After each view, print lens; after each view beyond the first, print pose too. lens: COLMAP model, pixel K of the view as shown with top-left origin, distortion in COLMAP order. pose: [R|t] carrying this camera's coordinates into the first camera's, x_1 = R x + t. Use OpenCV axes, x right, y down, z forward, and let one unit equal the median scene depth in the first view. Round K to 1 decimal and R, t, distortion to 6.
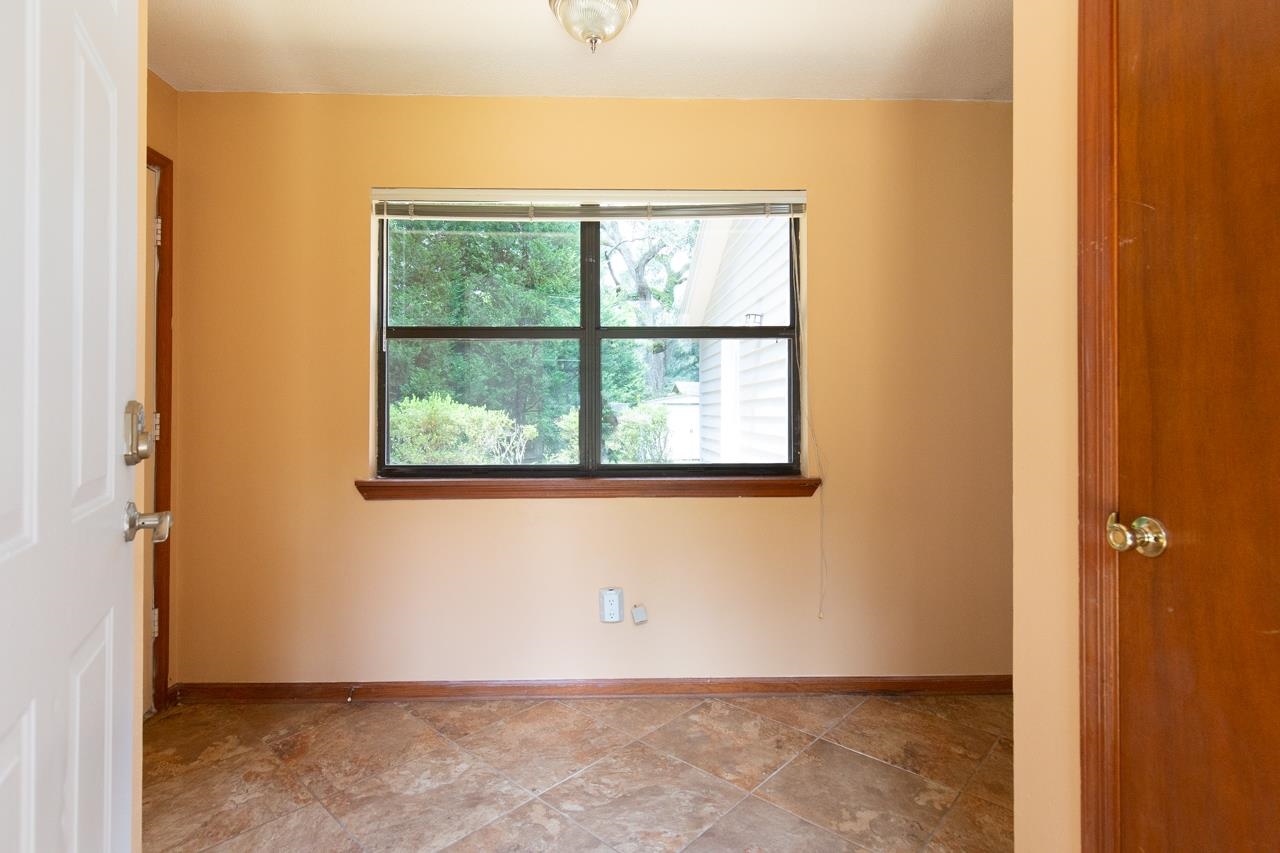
lens RADIAL K [[610.3, 0, 626.6], [0, 610.3, 419.6], [0, 0, 1]] dist [0.001540, -0.000131]
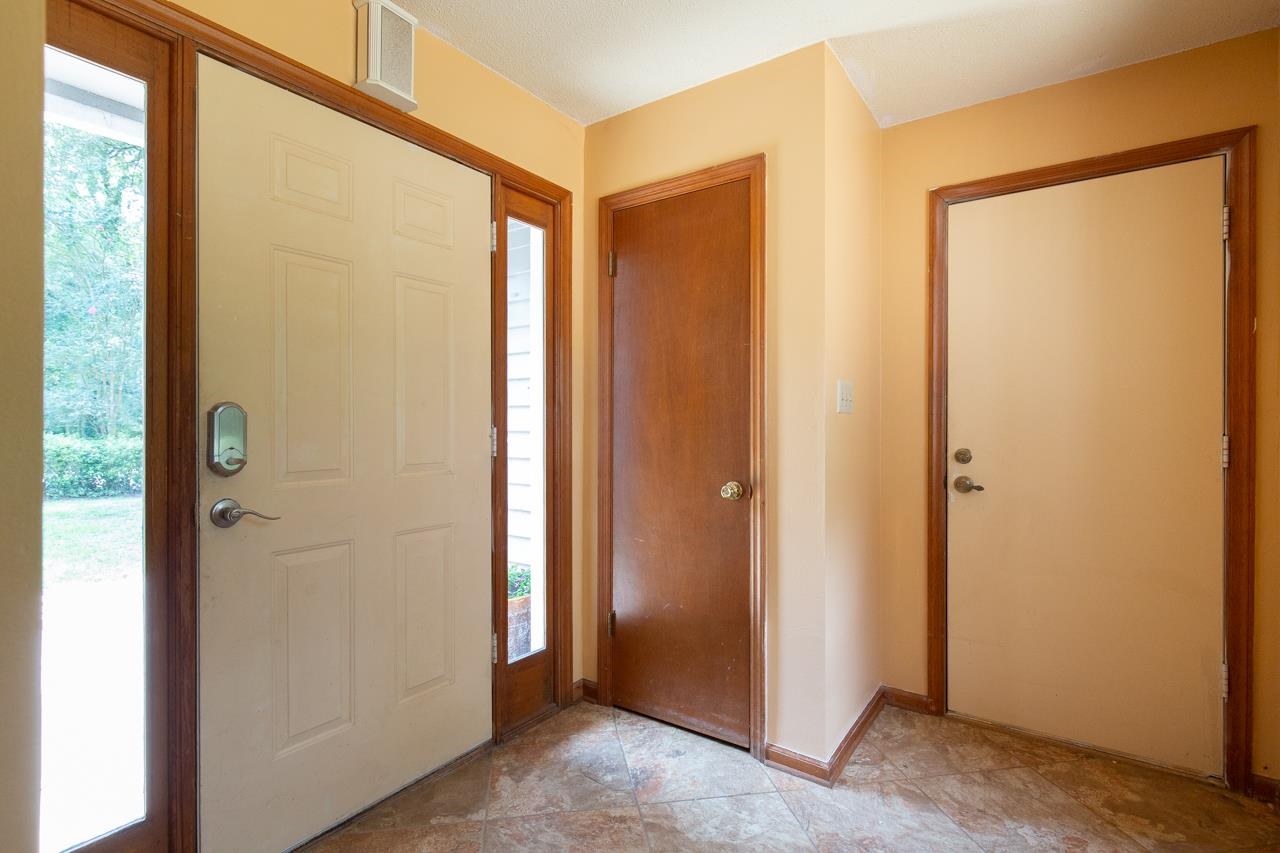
lens RADIAL K [[610.3, 0, 626.6], [0, 610.3, 419.6], [0, 0, 1]] dist [0.001540, -0.000131]
pose [[-0.628523, -0.001522, -0.777789, 0.457179], [0.001900, 0.999992, -0.003492, -0.034363], [0.777789, -0.003673, -0.628515, 0.953907]]
